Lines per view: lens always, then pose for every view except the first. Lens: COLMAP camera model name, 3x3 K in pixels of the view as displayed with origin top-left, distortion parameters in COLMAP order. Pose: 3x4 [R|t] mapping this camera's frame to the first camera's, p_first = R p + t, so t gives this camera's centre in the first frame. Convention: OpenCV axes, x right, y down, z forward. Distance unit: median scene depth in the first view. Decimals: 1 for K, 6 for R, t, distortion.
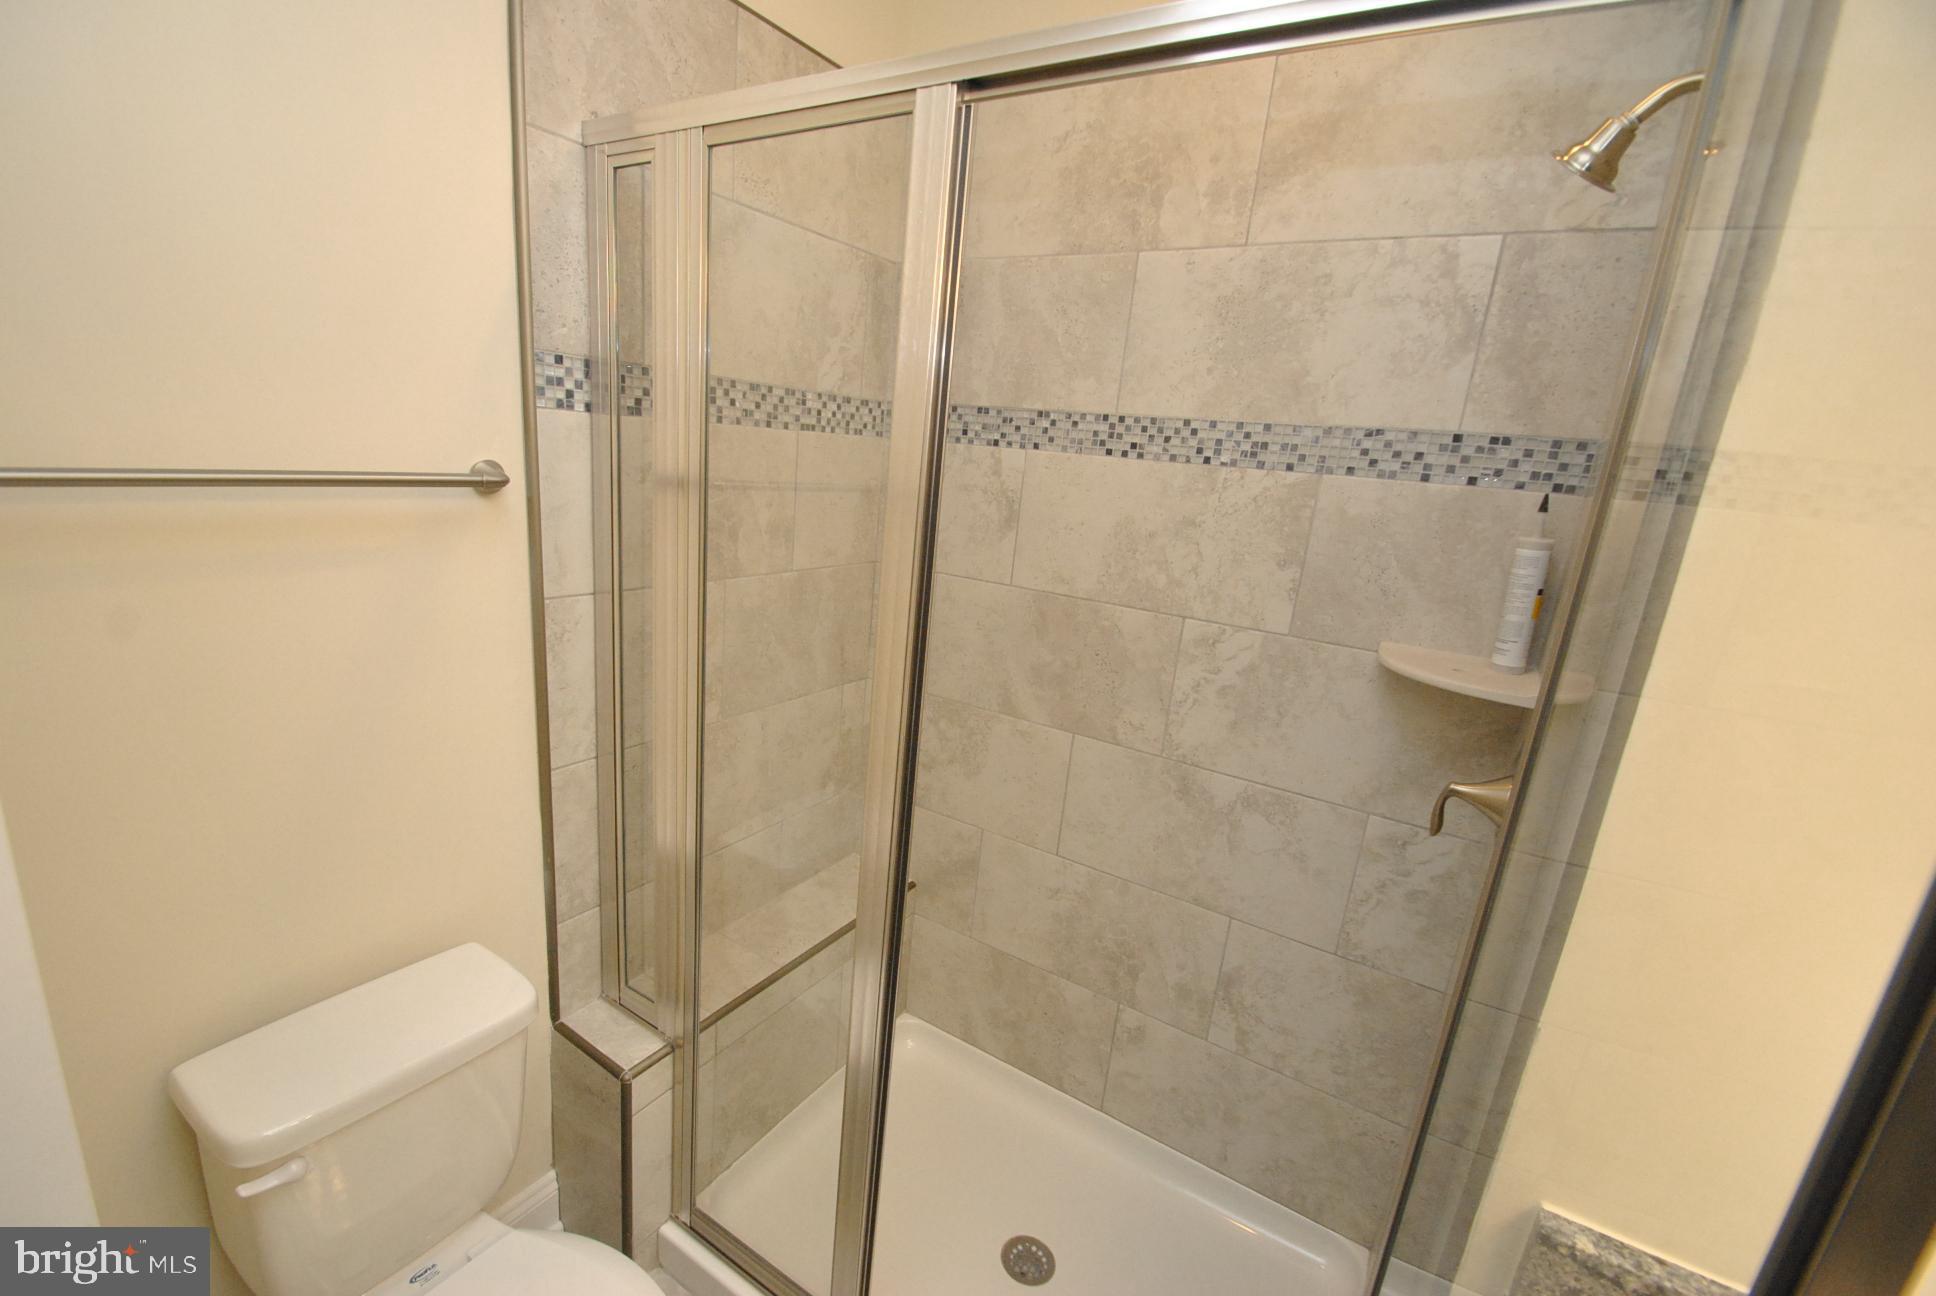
lens RADIAL K [[841.2, 0, 966.6], [0, 841.2, 667.3], [0, 0, 1]] dist [0.005649, -0.001467]
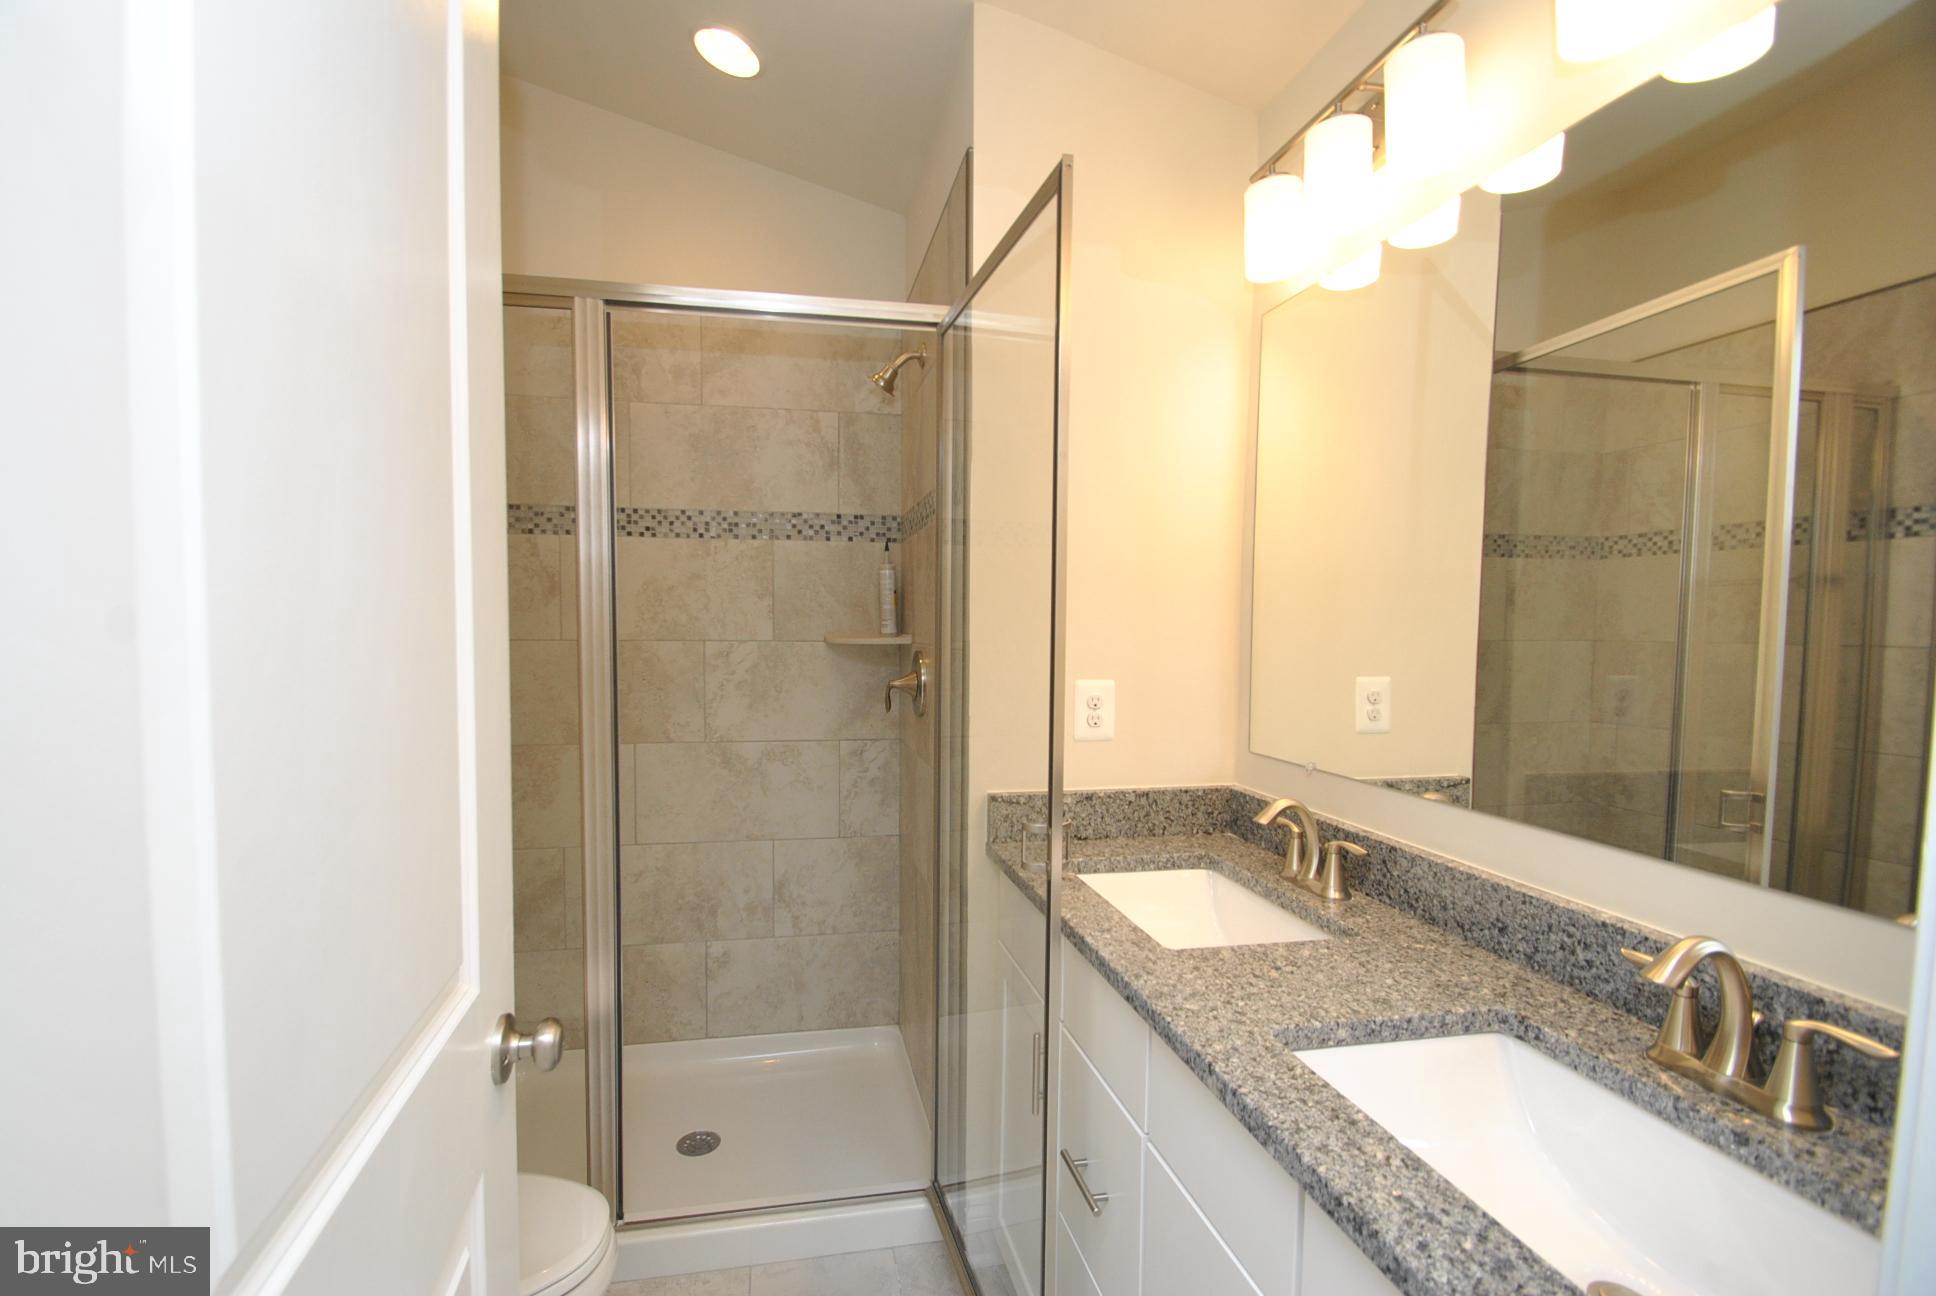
lens RADIAL K [[841.2, 0, 948.3], [0, 841.2, 705.7], [0, 0, 1]] dist [0.005649, -0.001467]
pose [[0.707676, -0.142337, 0.692052, -0.516150], [0.243135, 0.968735, -0.049381, 0.247248], [-0.663386, 0.203208, 0.720157, -0.352815]]
